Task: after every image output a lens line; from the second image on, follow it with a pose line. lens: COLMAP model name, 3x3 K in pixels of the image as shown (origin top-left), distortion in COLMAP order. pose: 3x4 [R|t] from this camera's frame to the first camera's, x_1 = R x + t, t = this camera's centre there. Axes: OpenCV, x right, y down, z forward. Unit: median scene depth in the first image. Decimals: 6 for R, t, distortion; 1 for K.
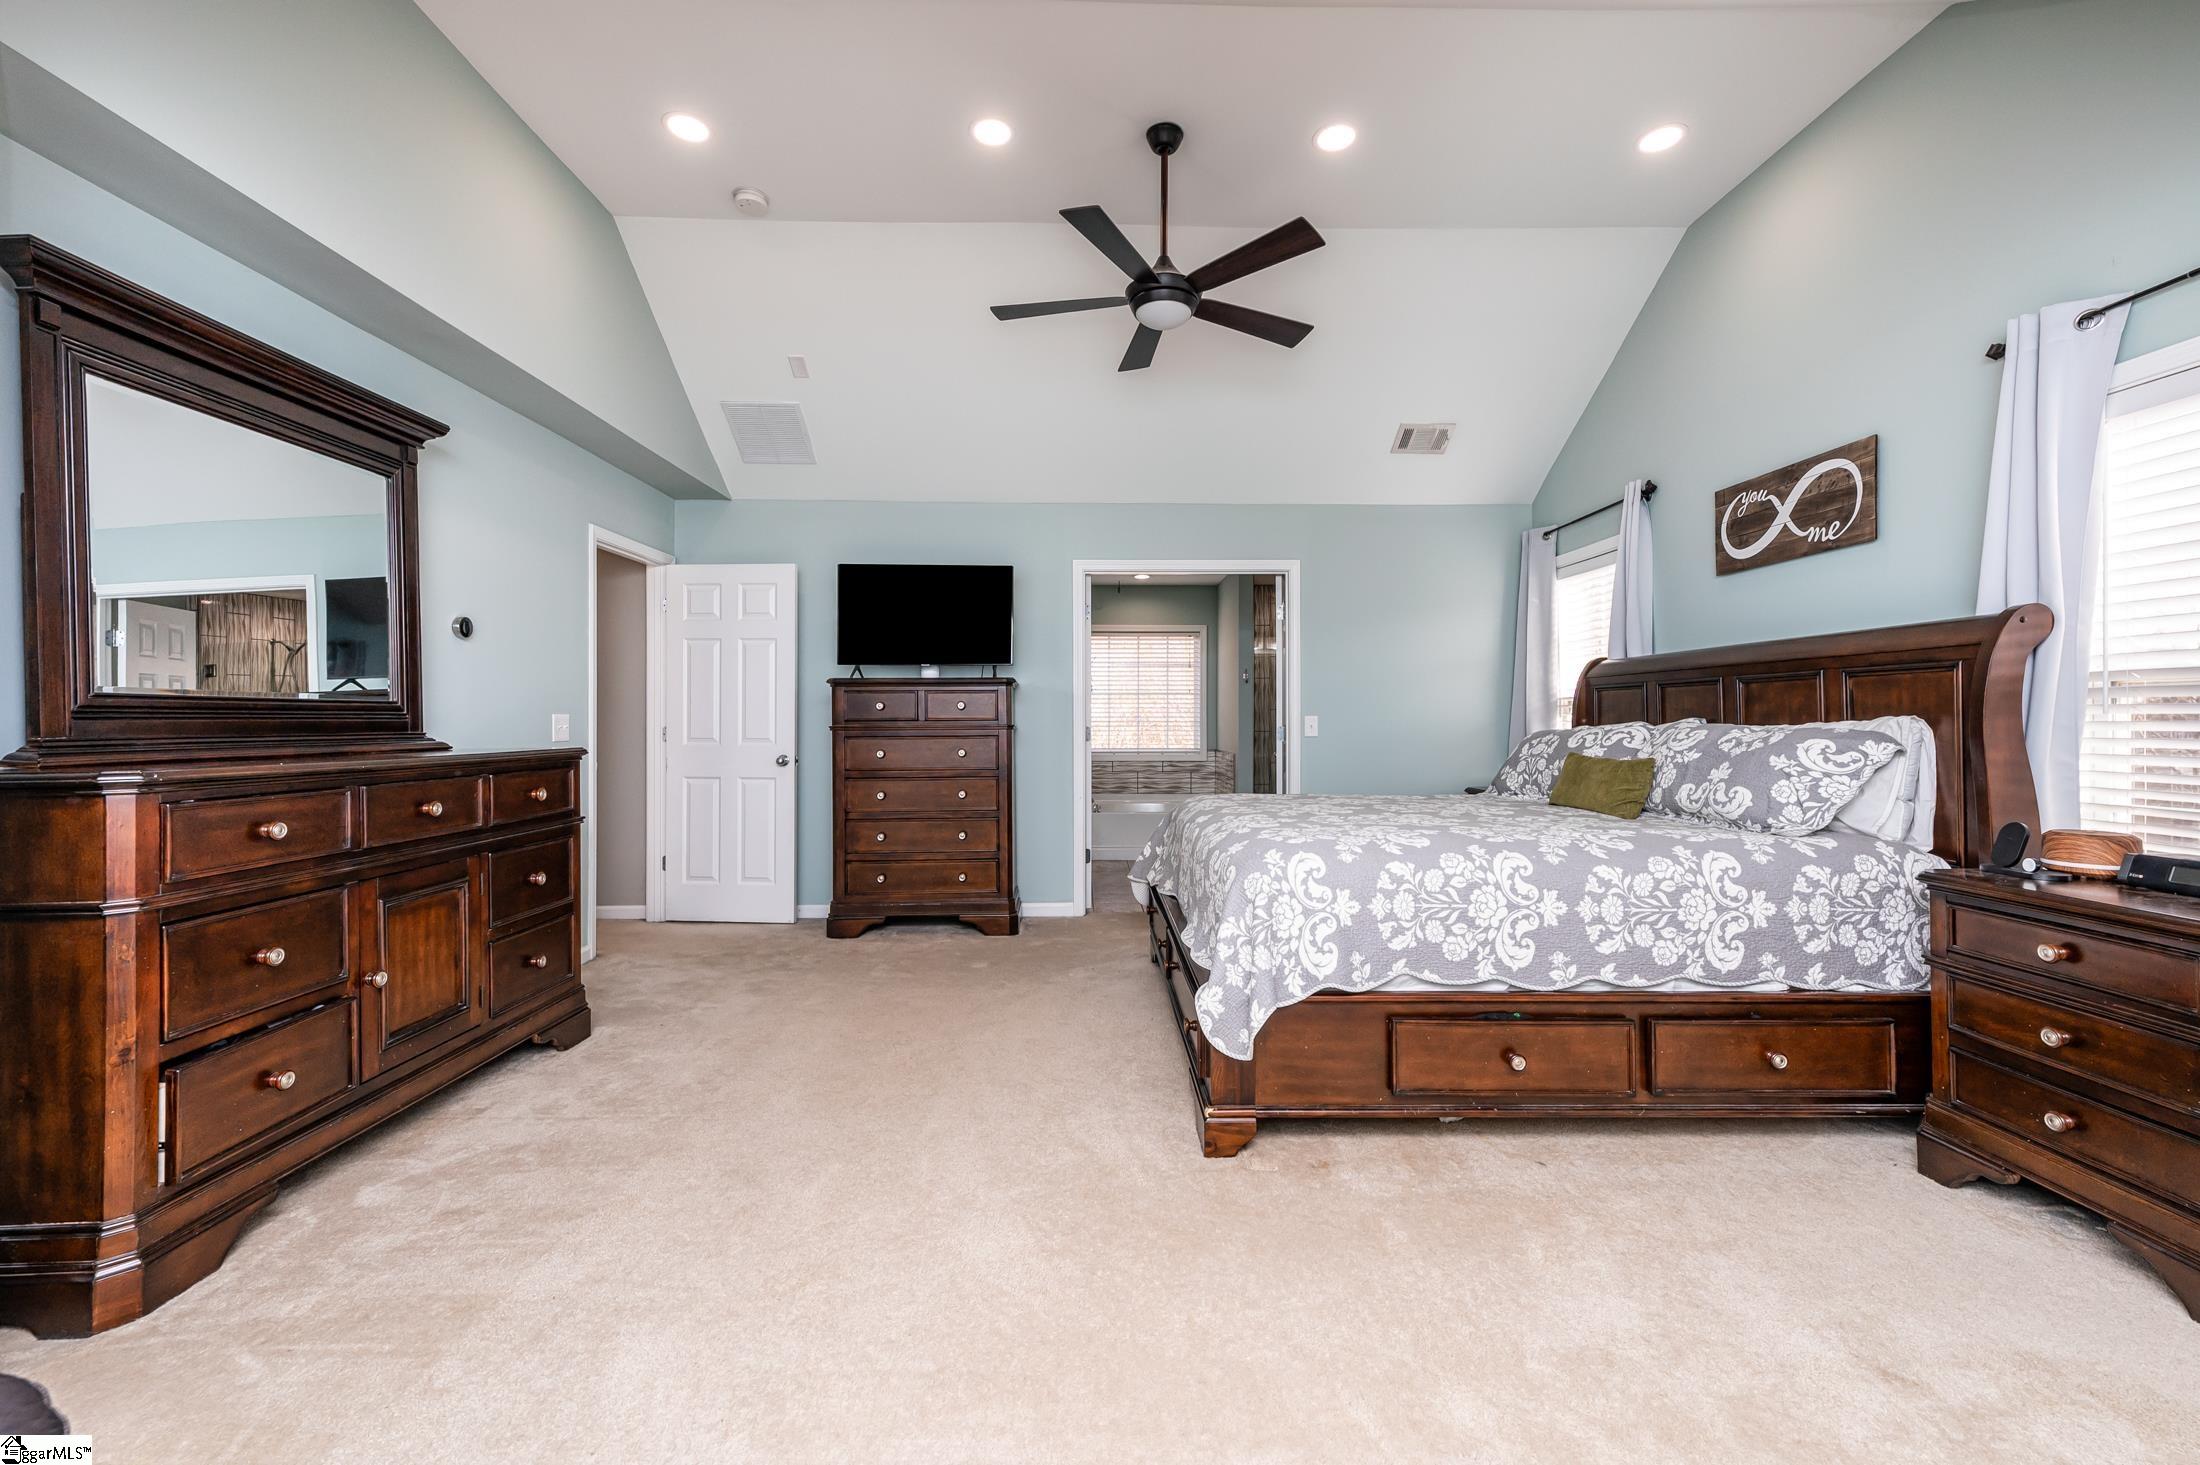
lens RADIAL K [[890.5, 0, 1096.9], [0, 890.5, 730.1], [0, 0, 1]] dist [-0.000355, -0.000001]
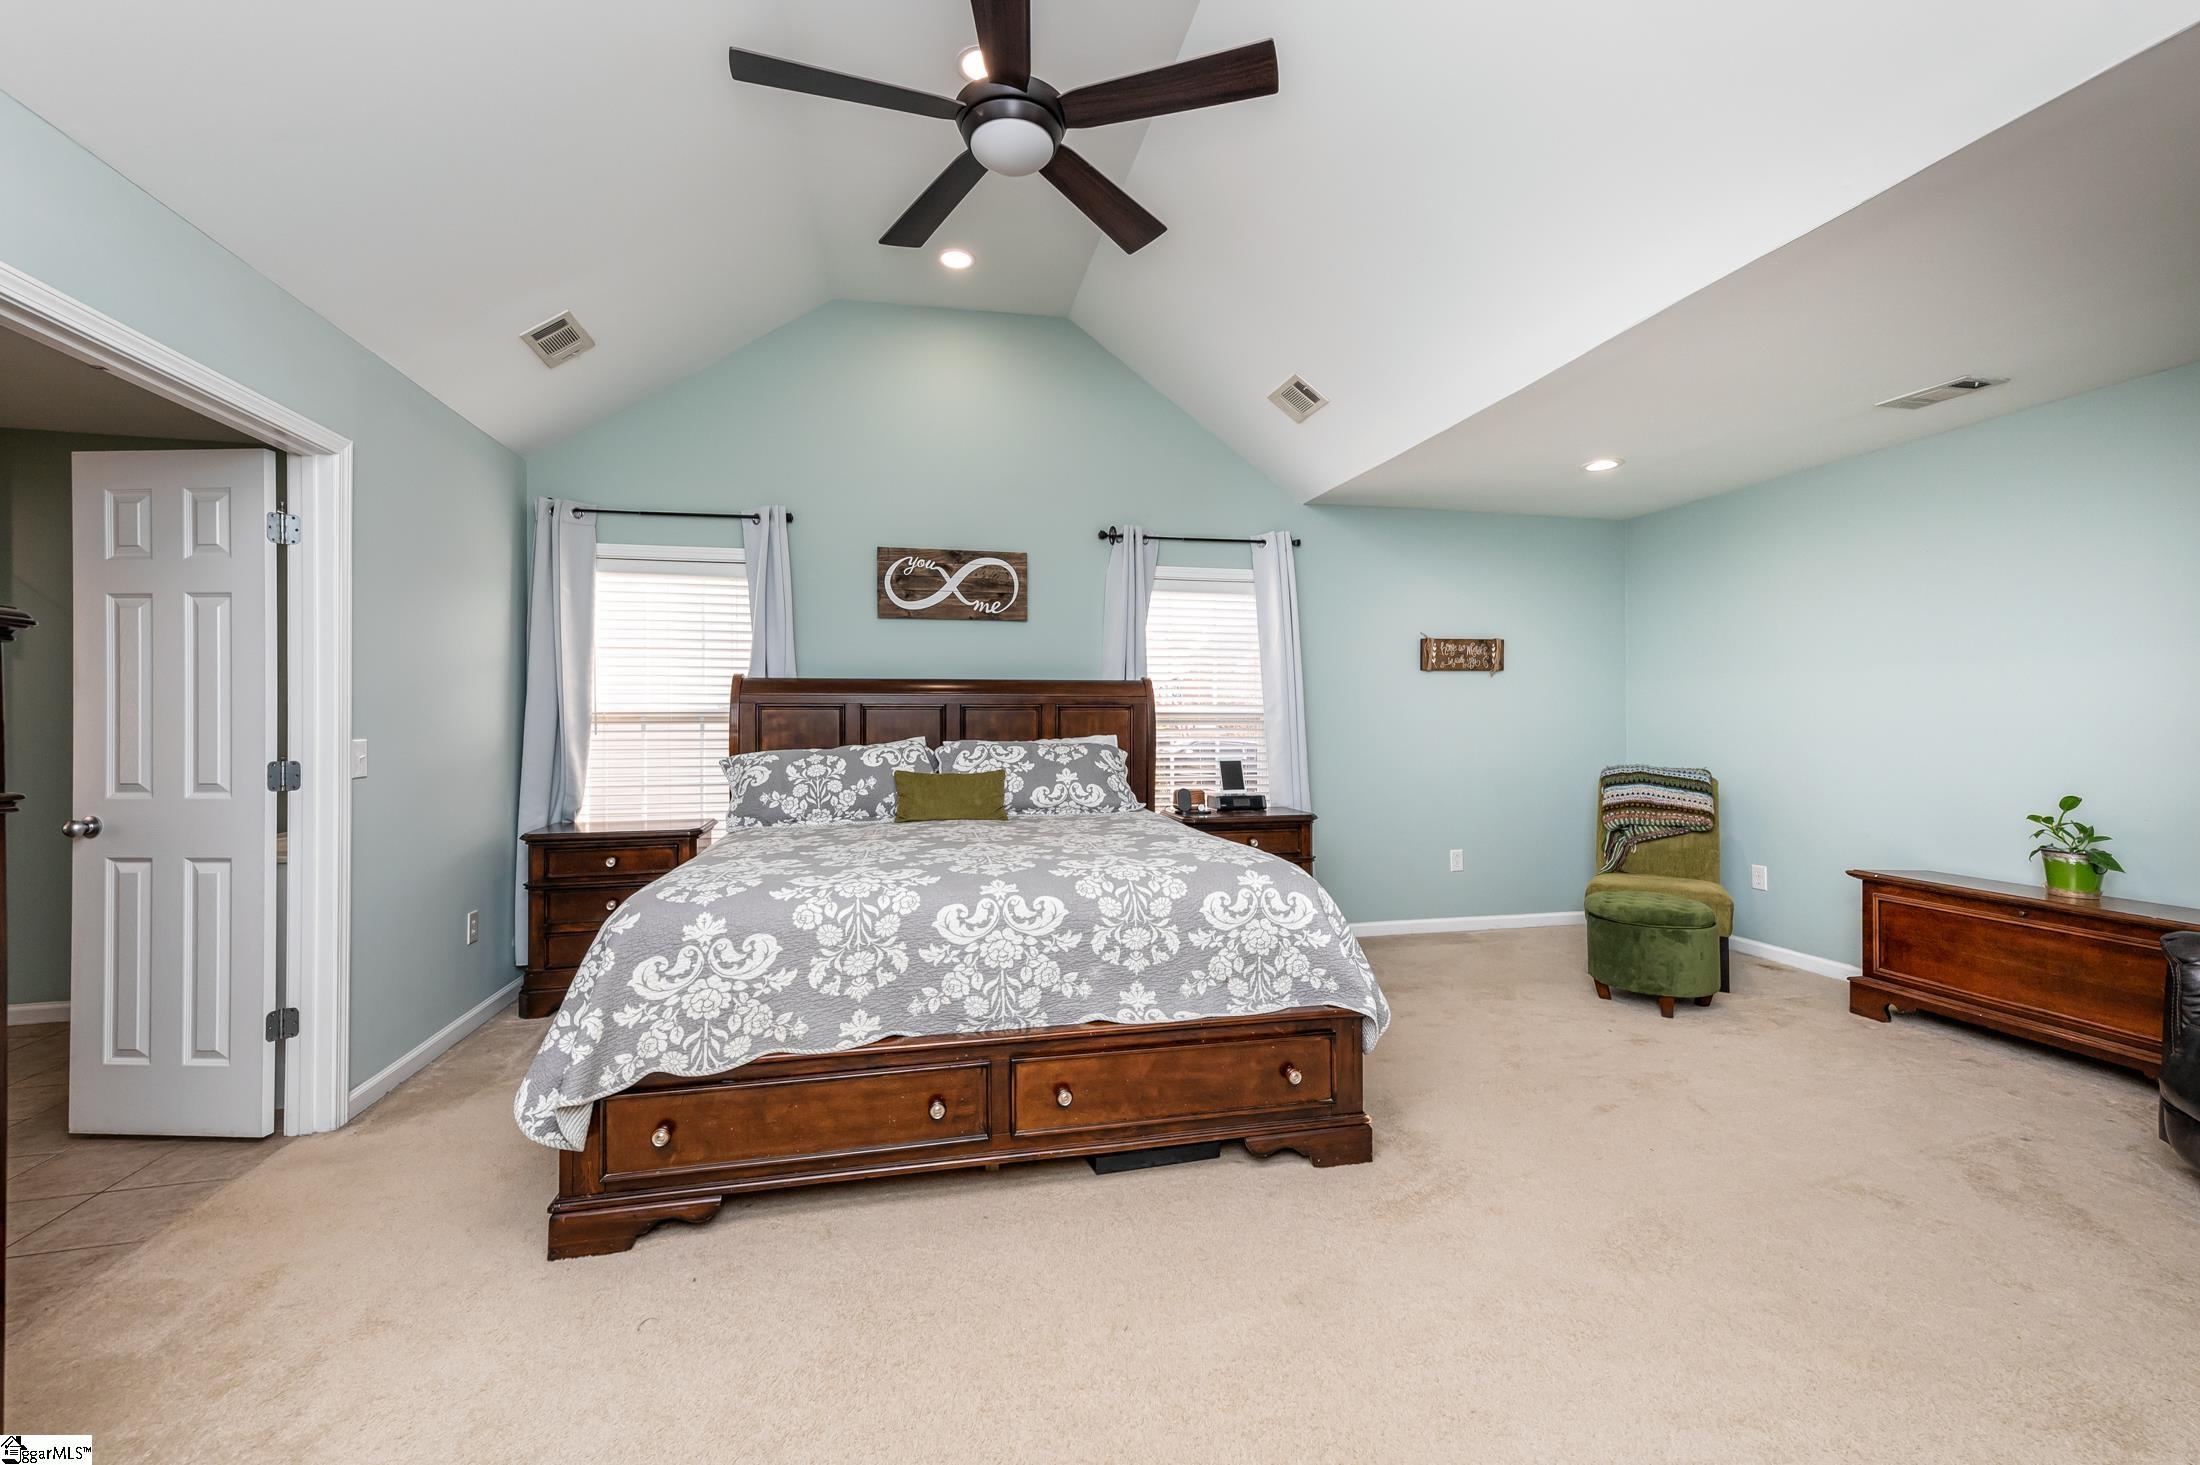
lens RADIAL K [[890.5, 0, 1096.2], [0, 890.5, 725.3], [0, 0, 1]] dist [-0.000355, -0.000001]
pose [[-0.199432, 0.001371, 0.979911, -0.604380], [0.011807, 0.999930, 0.001004, -0.029728], [-0.979840, 0.011770, -0.199434, 1.086281]]
